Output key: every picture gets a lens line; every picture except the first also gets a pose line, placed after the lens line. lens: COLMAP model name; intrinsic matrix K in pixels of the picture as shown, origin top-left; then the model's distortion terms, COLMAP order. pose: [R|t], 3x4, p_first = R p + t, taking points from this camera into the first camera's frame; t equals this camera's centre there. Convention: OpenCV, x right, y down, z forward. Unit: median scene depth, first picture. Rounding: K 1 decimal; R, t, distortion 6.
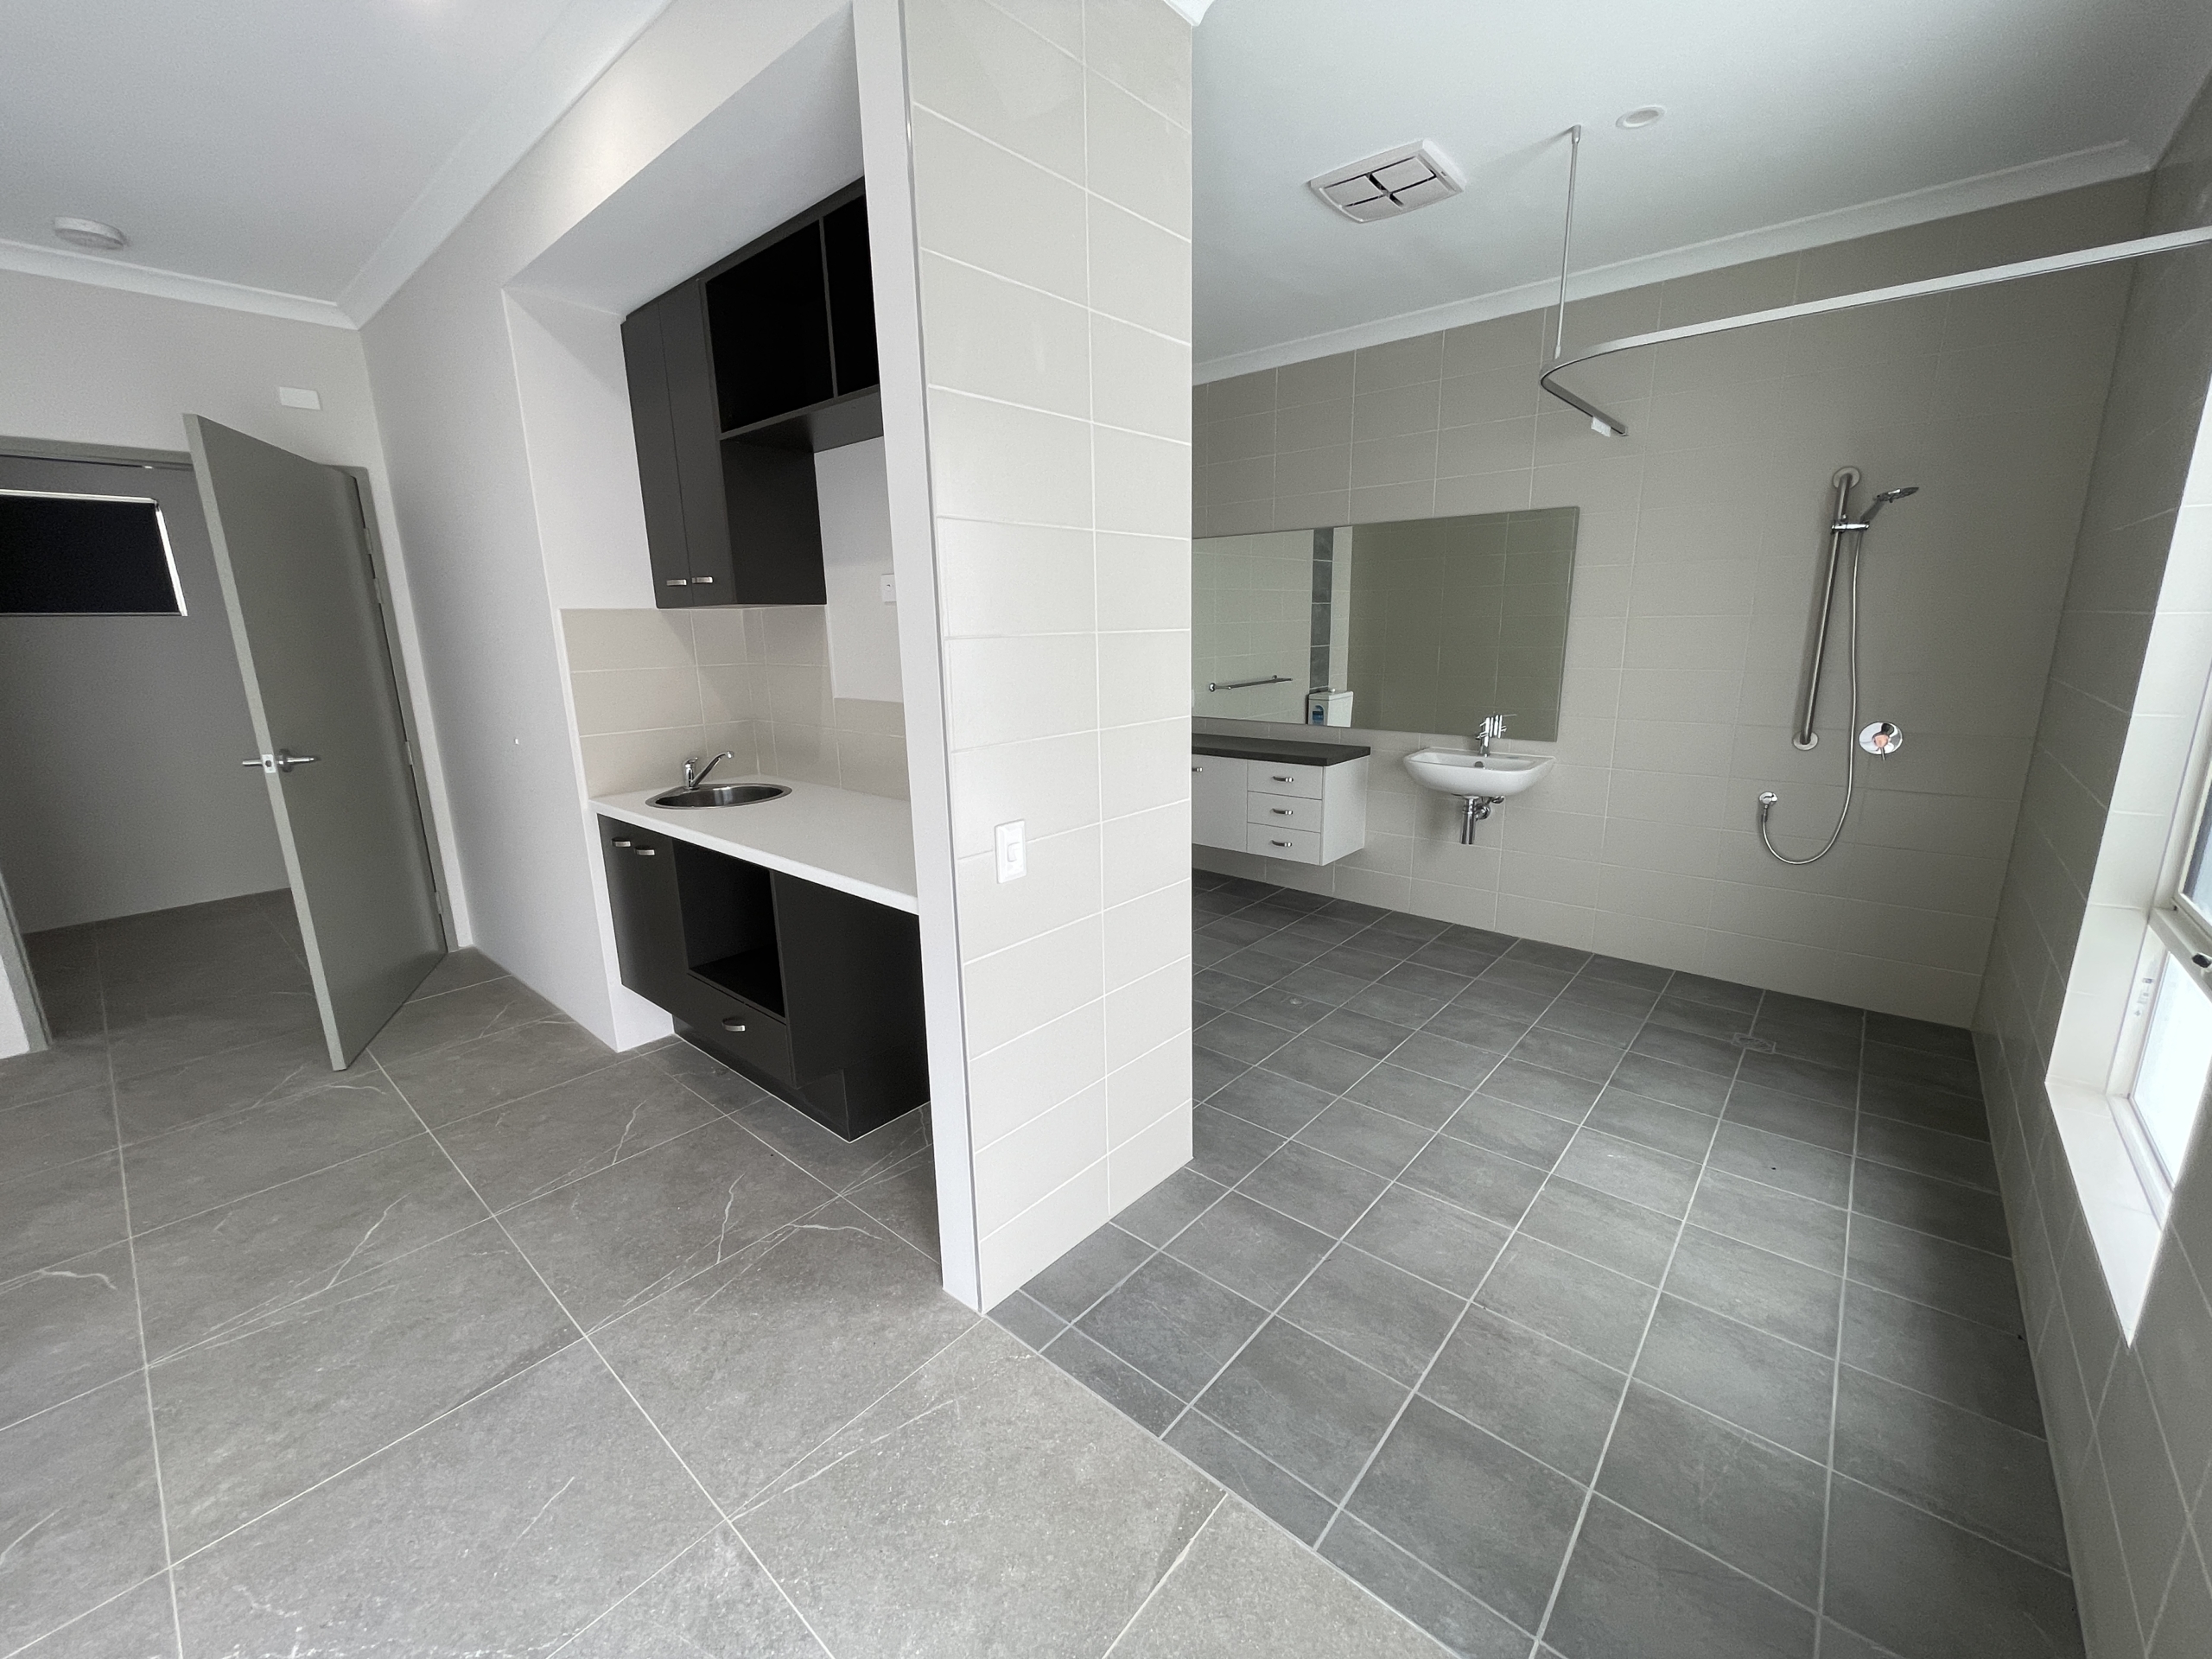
lens RADIAL K [[894.0, 0, 1106.9], [0, 894.0, 829.8], [0, 0, 1]] dist [-0.003827, 0.000139]
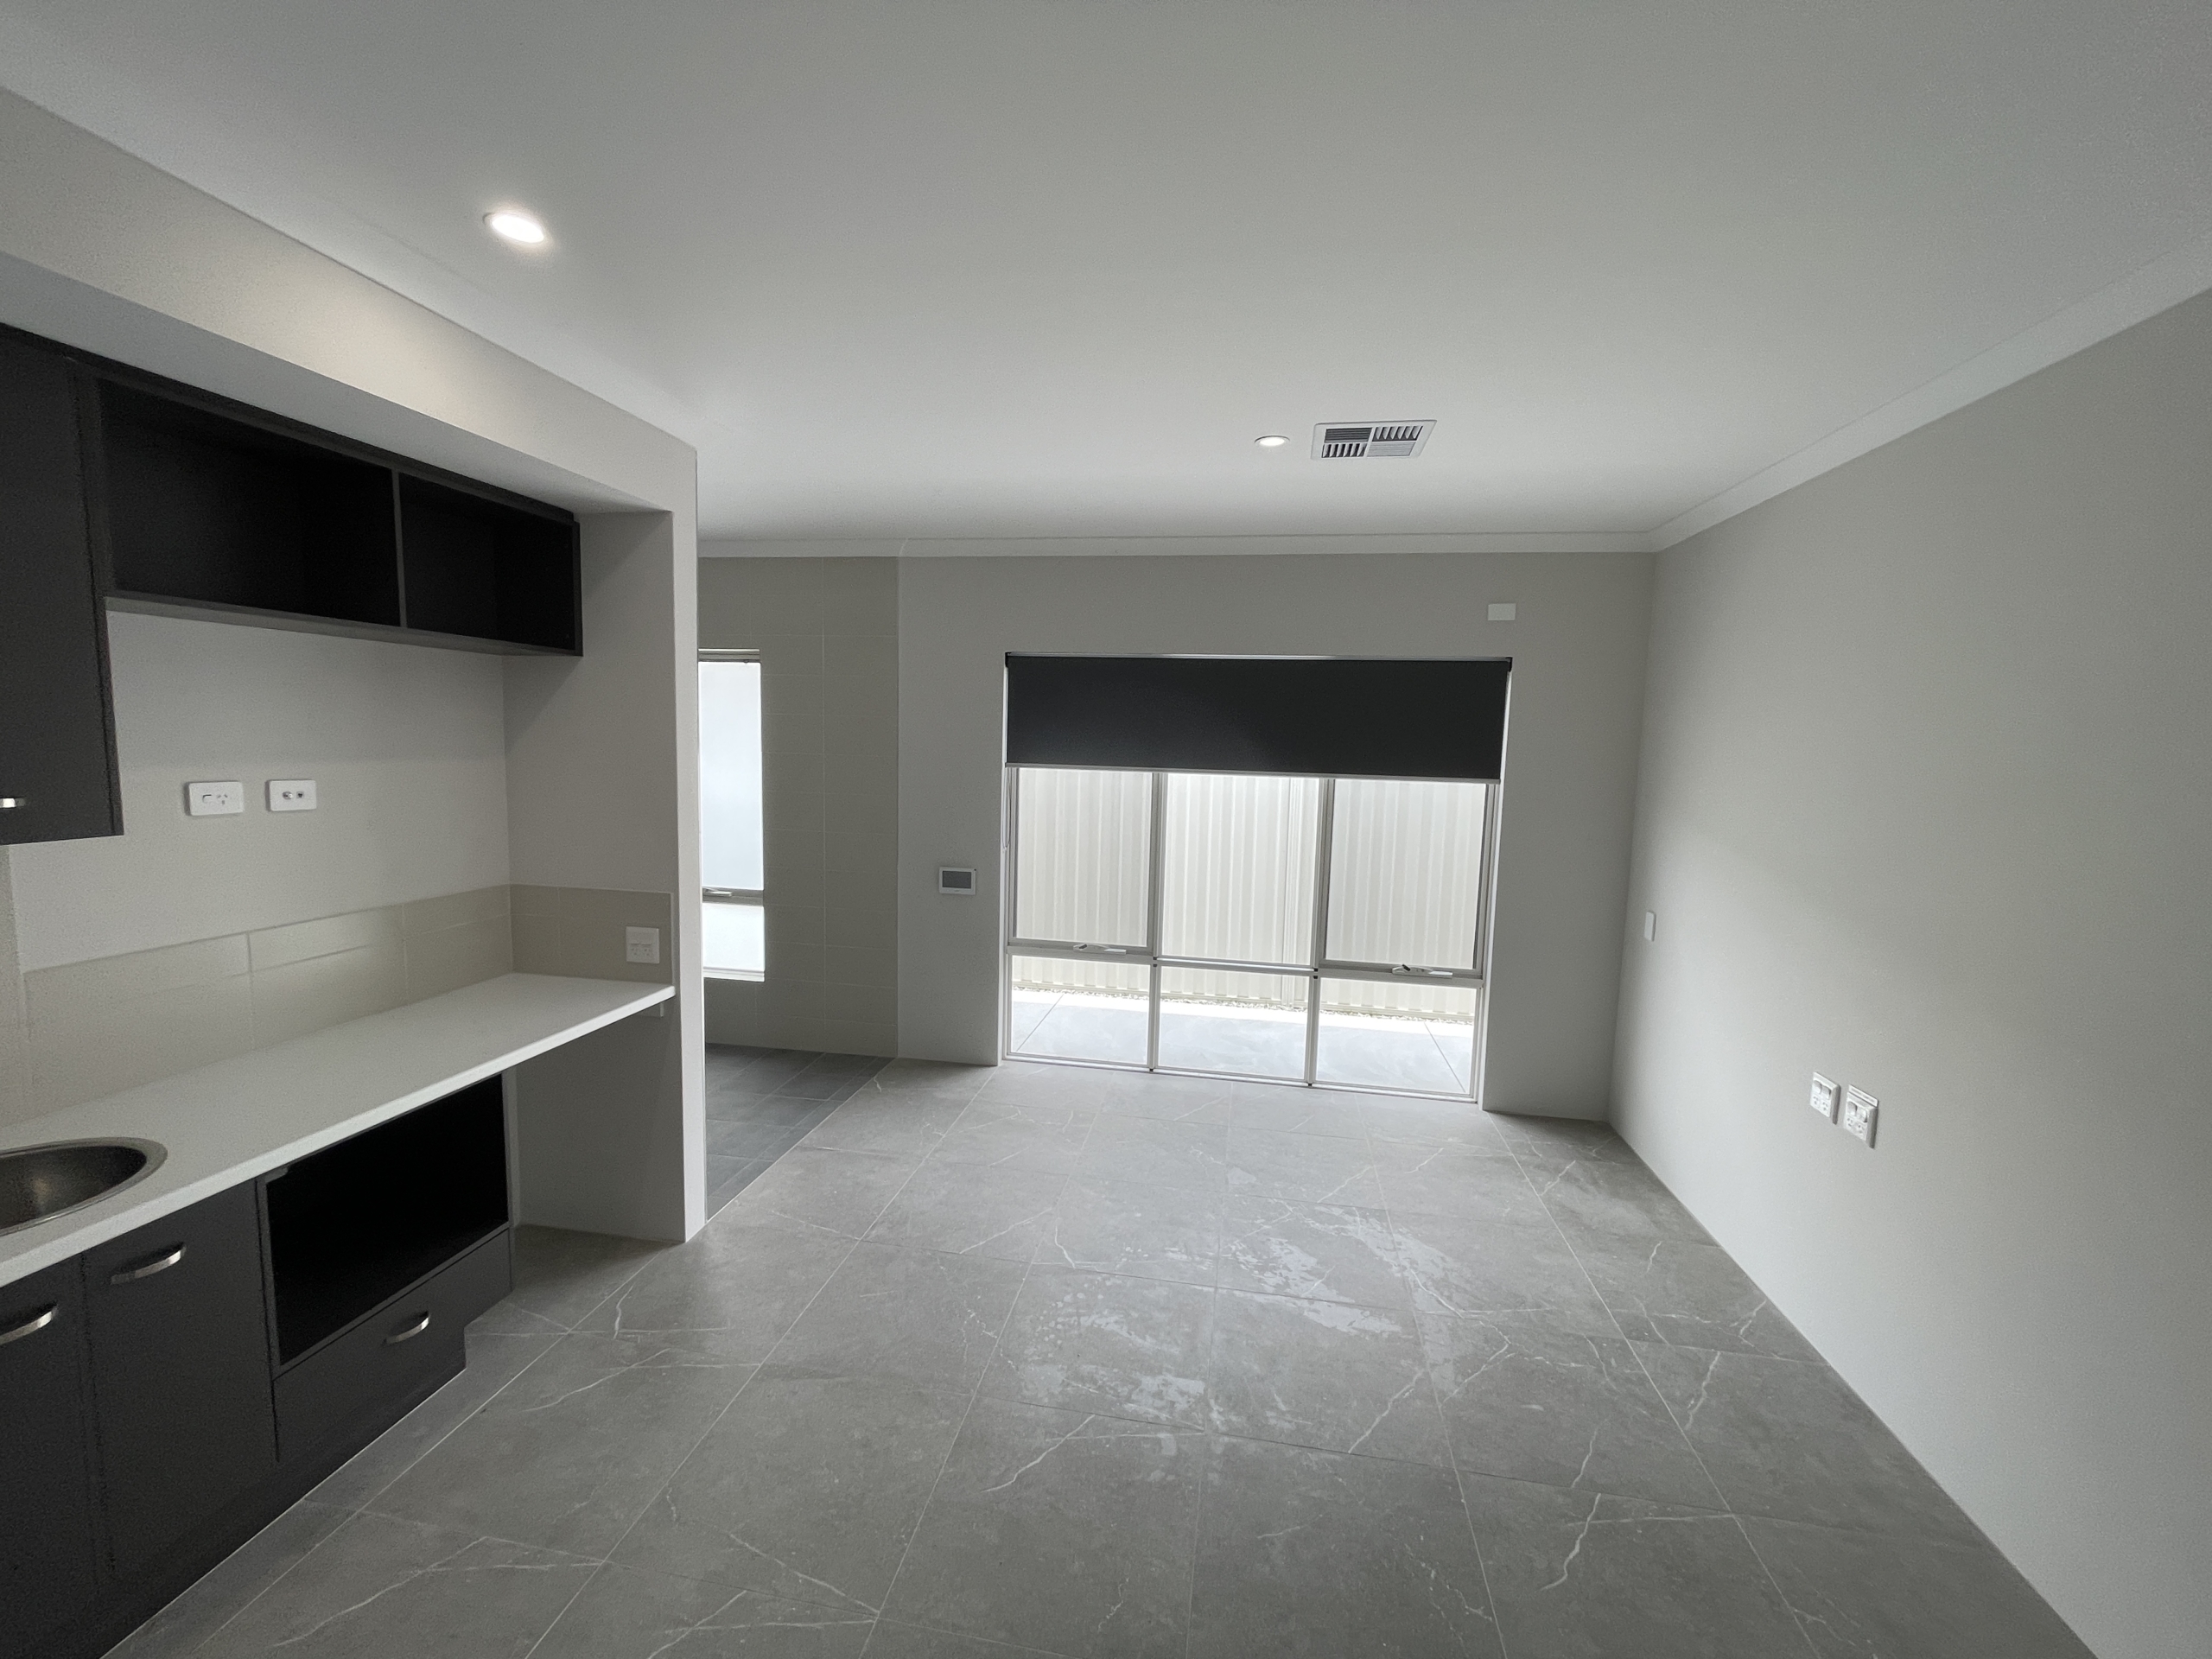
lens RADIAL K [[894.0, 0, 1107.6], [0, 894.0, 829.0], [0, 0, 1]] dist [-0.003827, 0.000139]
pose [[-0.521817, -0.073268, 0.849905, -1.672815], [0.185364, 0.962761, 0.196805, -0.309858], [-0.832675, 0.260238, -0.488804, 0.889999]]
